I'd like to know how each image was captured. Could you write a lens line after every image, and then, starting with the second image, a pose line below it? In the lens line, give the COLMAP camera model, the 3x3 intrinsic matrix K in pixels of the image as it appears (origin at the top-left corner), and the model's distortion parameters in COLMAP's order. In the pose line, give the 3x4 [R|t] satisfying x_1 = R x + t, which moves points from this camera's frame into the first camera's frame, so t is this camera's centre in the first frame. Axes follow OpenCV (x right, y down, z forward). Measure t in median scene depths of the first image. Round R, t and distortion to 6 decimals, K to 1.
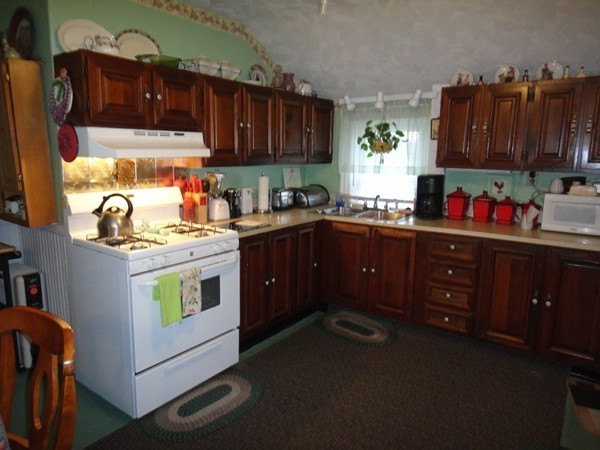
lens RADIAL K [[417.0, 0, 299.6], [0, 417.0, 223.0], [0, 0, 1]] dist [0.006052, 0.000622]
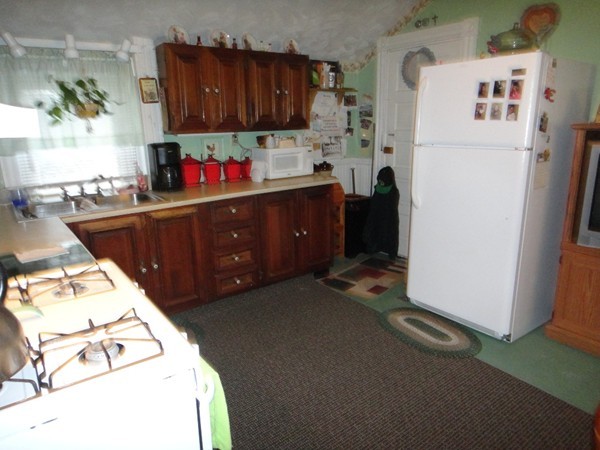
lens RADIAL K [[427.0, 0, 300.0], [0, 427.0, 225.0], [0, 0, 1]] dist [0.067419, -0.112196]
pose [[0.310247, -0.252114, 0.916616, -0.493079], [0.179049, 0.962434, 0.204114, -0.083667], [-0.933643, 0.100794, 0.343733, 0.439238]]
